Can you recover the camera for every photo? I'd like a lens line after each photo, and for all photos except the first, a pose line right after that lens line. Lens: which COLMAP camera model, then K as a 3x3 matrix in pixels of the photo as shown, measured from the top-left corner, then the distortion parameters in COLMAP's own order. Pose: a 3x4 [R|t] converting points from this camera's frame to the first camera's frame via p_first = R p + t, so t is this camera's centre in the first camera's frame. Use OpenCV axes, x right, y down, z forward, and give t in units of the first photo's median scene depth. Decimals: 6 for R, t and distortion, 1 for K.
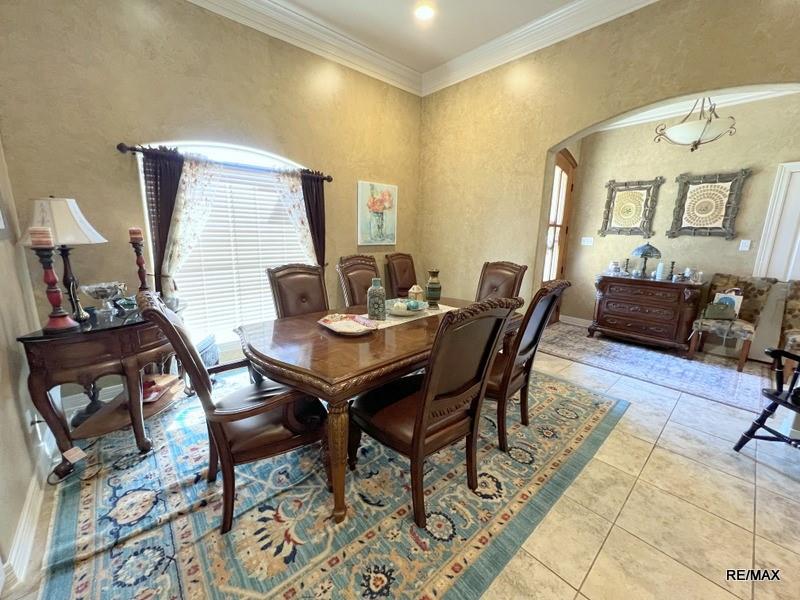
lens RADIAL K [[320.3, 0, 398.0], [0, 320.3, 298.4], [0, 0, 1]] dist [-0.003150, 0.001046]
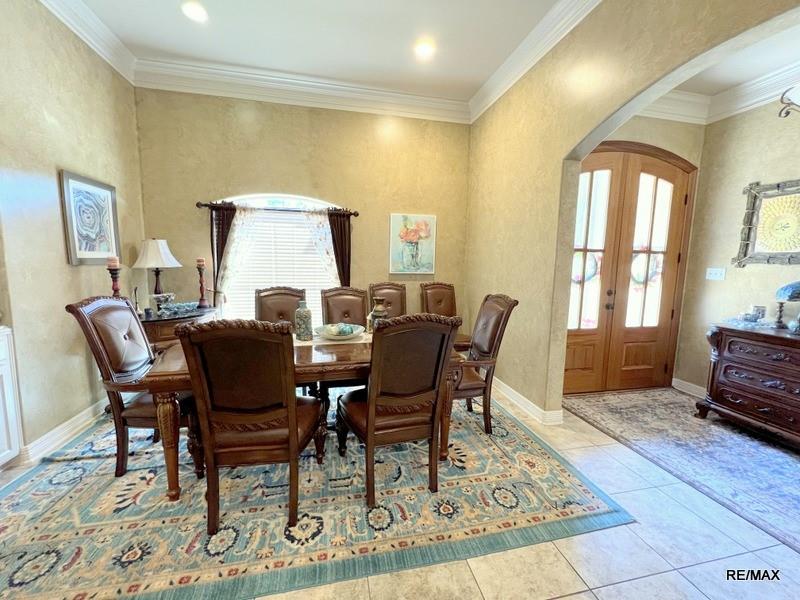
lens RADIAL K [[320.3, 0, 396.8], [0, 320.3, 298.0], [0, 0, 1]] dist [-0.003150, 0.001046]
pose [[0.870640, 0.052449, -0.489116, 0.455762], [-0.100423, 0.992311, -0.072348, -0.015528], [0.481561, 0.112107, 0.869213, 0.126784]]
